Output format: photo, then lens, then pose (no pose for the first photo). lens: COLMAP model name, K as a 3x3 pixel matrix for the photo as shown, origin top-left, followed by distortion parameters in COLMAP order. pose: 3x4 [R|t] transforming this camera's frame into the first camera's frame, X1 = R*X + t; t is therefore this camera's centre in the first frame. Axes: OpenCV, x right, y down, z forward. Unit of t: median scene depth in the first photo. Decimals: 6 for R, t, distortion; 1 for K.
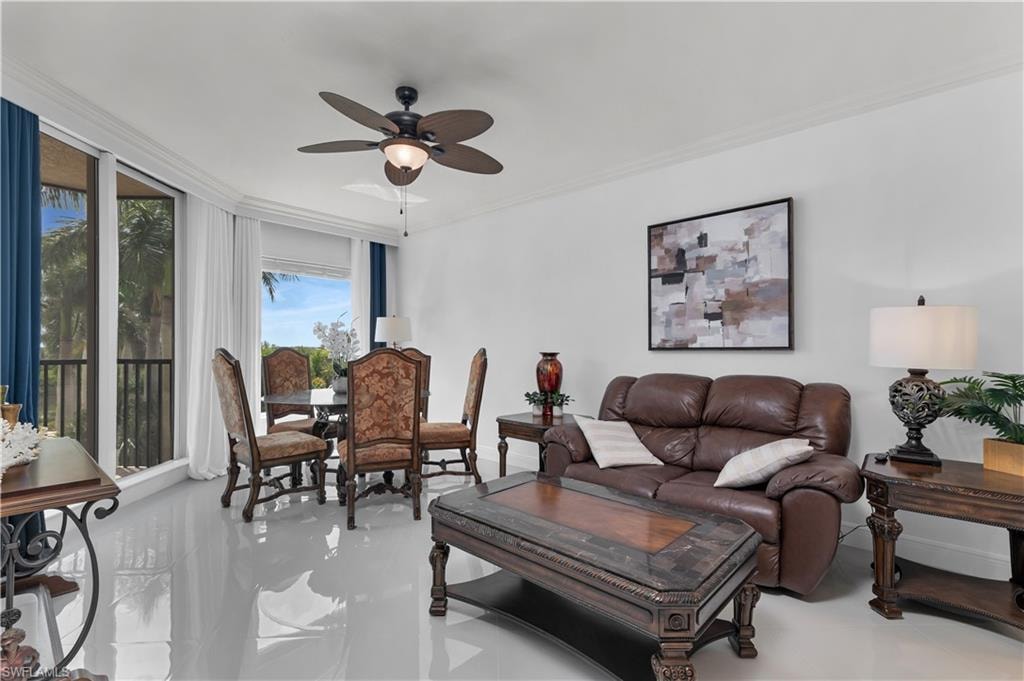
lens RADIAL K [[463.9, 0, 509.9], [0, 463.9, 348.6], [0, 0, 1]] dist [0.011782, -0.000008]
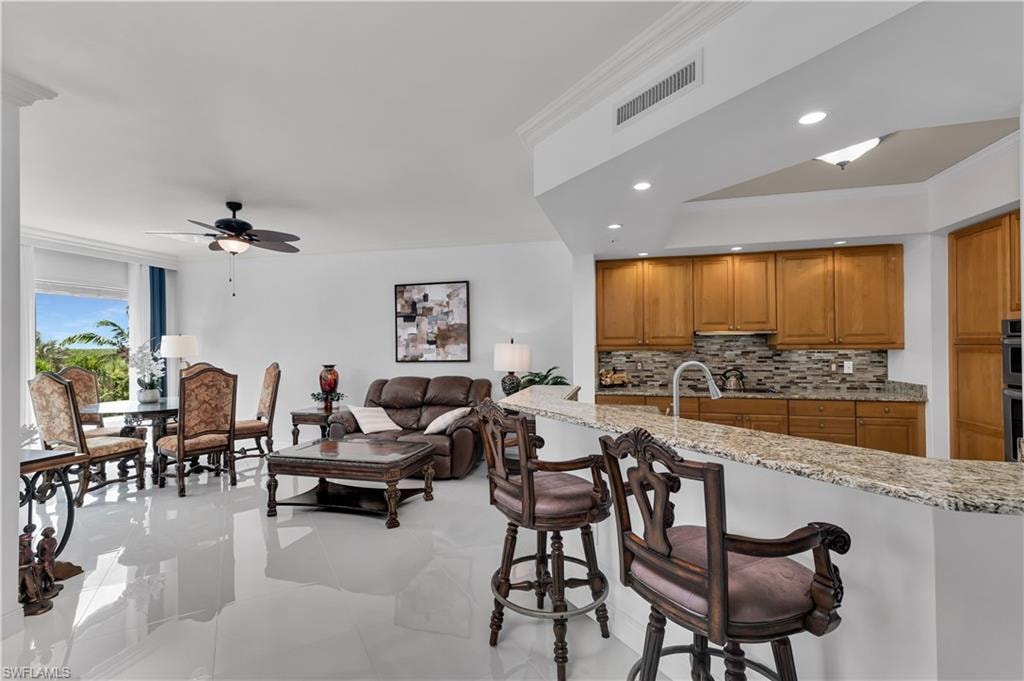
lens RADIAL K [[463.9, 0, 512.6], [0, 463.9, 342.6], [0, 0, 1]] dist [0.011782, -0.000008]
pose [[0.881312, -0.006671, 0.472488, -0.111101], [0.010648, 0.999927, -0.005745, -0.054721], [-0.472415, 0.010094, 0.881318, -0.650932]]
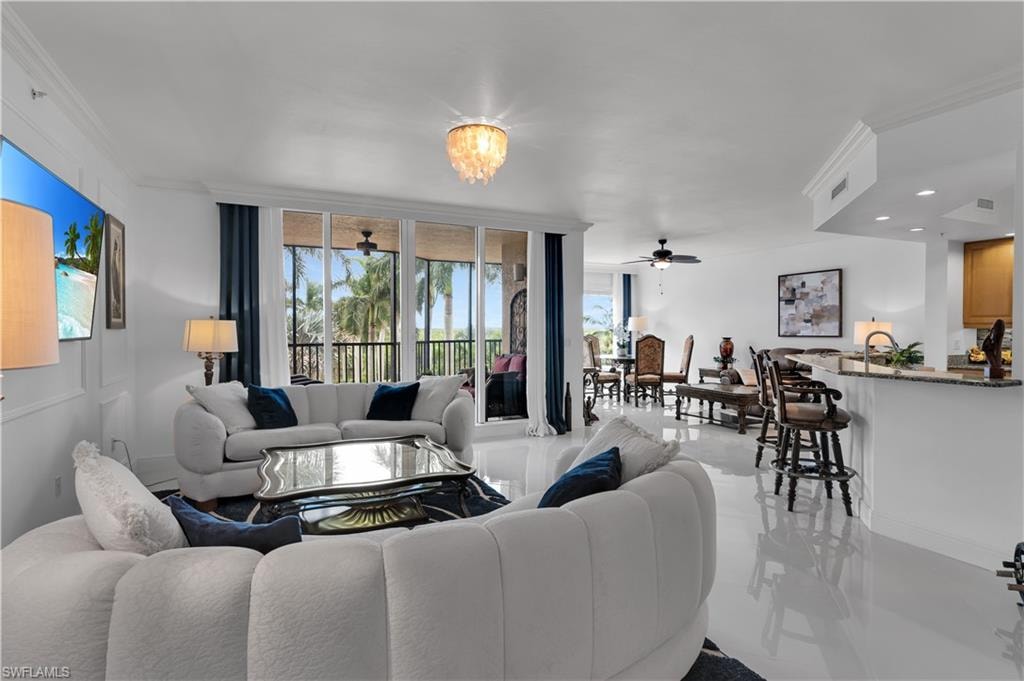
lens RADIAL K [[522.9, 0, 501.5], [0, 522.9, 334.2], [0, 0, 1]] dist [0.004934, -0.000250]
pose [[0.921962, 0.001442, -0.387277, 0.073644], [0.002513, 0.999950, 0.009706, -0.035224], [0.387272, -0.009921, 0.921912, -1.708564]]
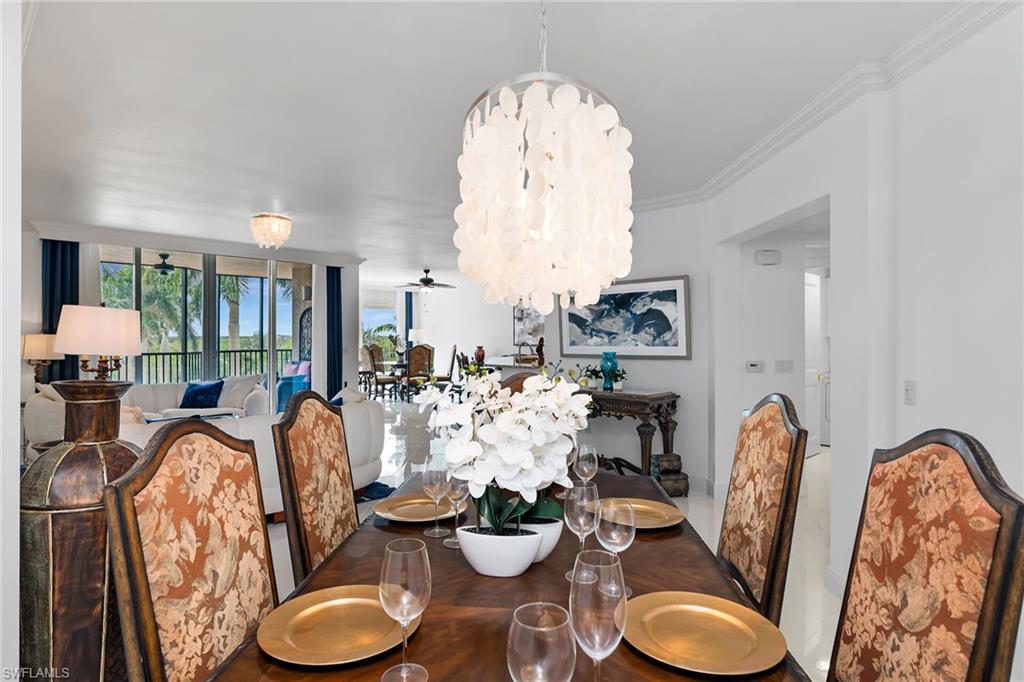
lens RADIAL K [[584.1, 0, 518.3], [0, 584.1, 335.4], [0, 0, 1]] dist [-0.015095, 0.000122]
pose [[0.999362, -0.001676, -0.035676, 0.482433], [0.001631, 0.999998, -0.001292, -0.054864], [0.035678, 0.001233, 0.999363, -2.598162]]
